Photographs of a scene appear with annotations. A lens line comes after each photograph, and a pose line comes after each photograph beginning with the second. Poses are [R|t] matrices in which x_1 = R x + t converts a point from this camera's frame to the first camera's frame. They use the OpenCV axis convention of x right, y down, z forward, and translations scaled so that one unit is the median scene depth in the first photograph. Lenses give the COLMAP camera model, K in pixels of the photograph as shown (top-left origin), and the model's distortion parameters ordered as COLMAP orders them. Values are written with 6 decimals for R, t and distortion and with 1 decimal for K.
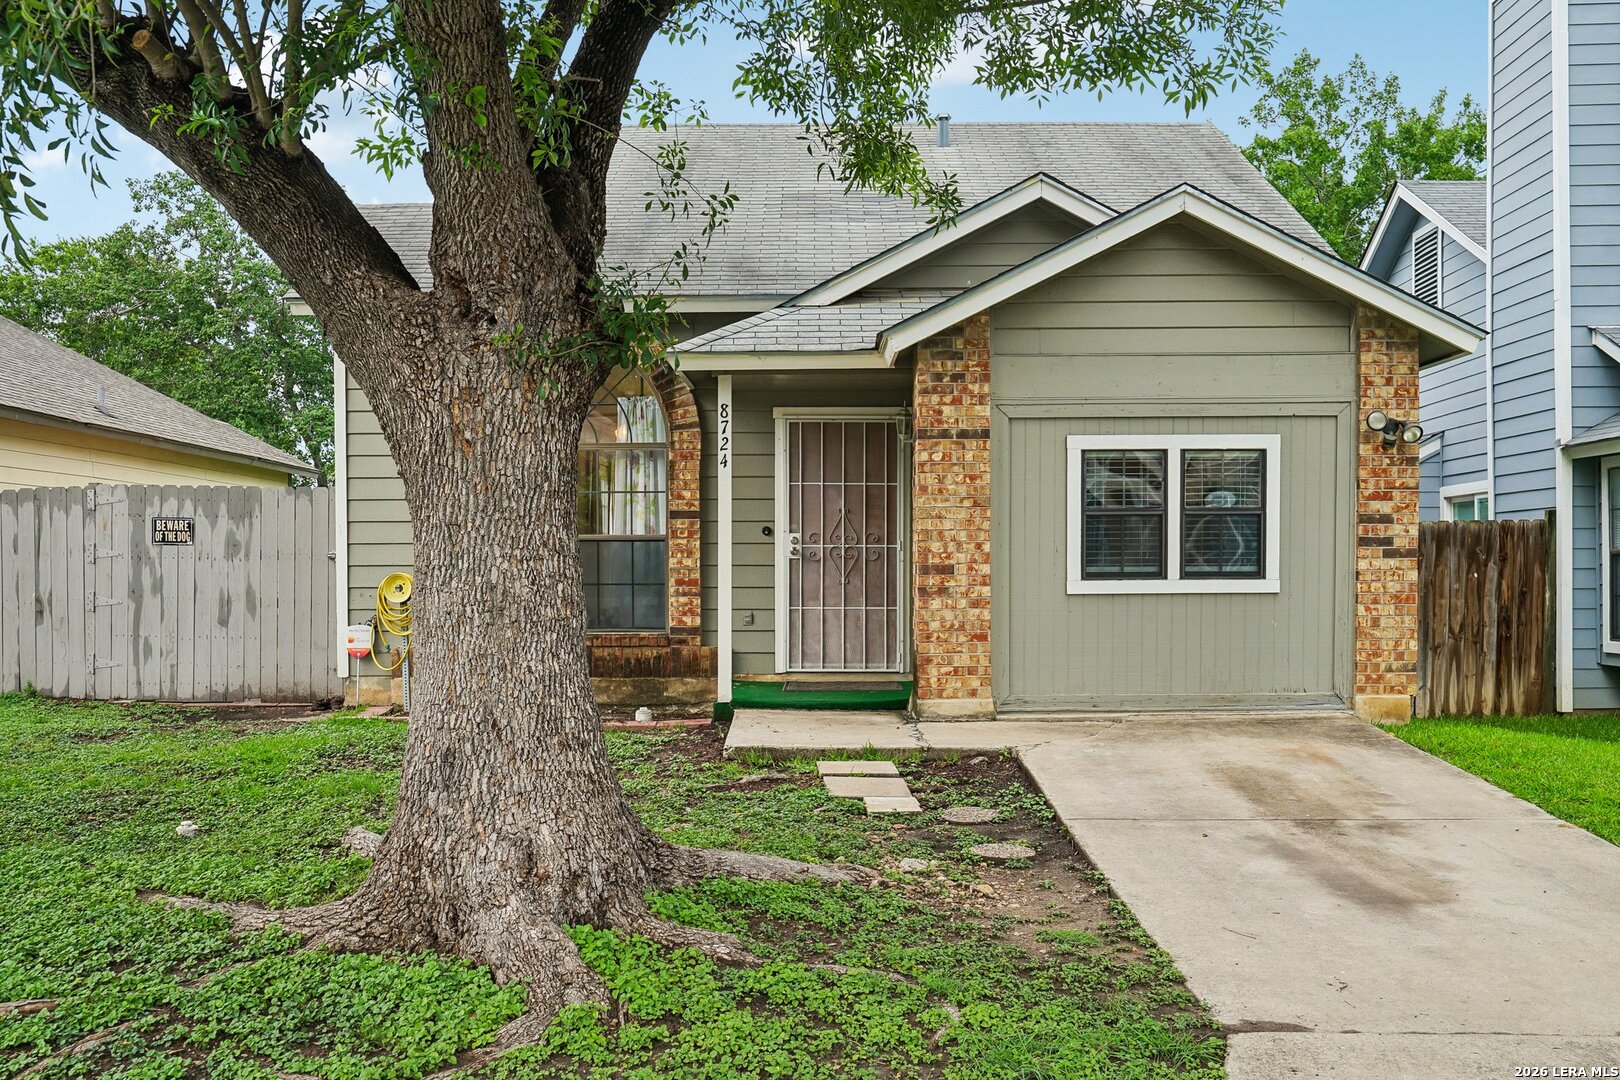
lens RADIAL K [[1651.0, 0, 810.0], [0, 1651.0, 540.0], [0, 0, 1]] dist [-0.046211, -0.001279]
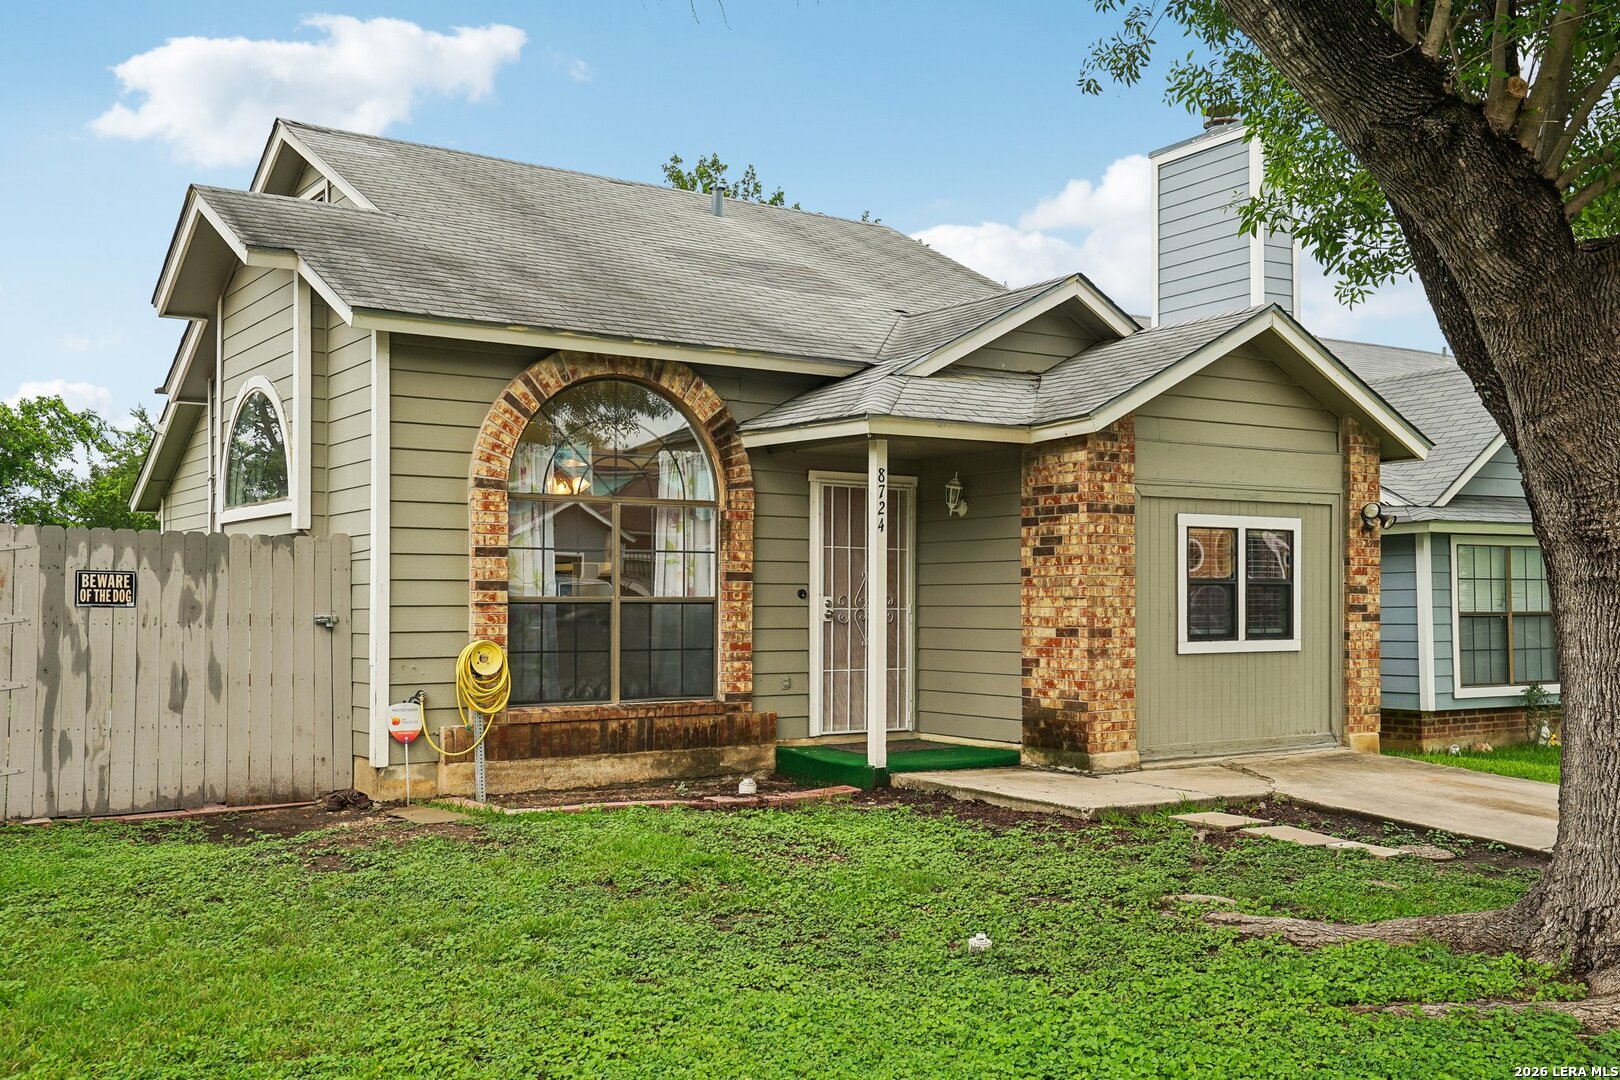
lens RADIAL K [[1590.1, 0, 810.0], [0, 1590.1, 540.0], [0, 0, 1]] dist [0.061124, 0.003904]
pose [[0.817336, 0.025910, 0.575579, -0.673840], [-0.006968, 0.999360, -0.035093, -0.004976], [-0.576119, 0.024672, 0.816993, 0.249365]]
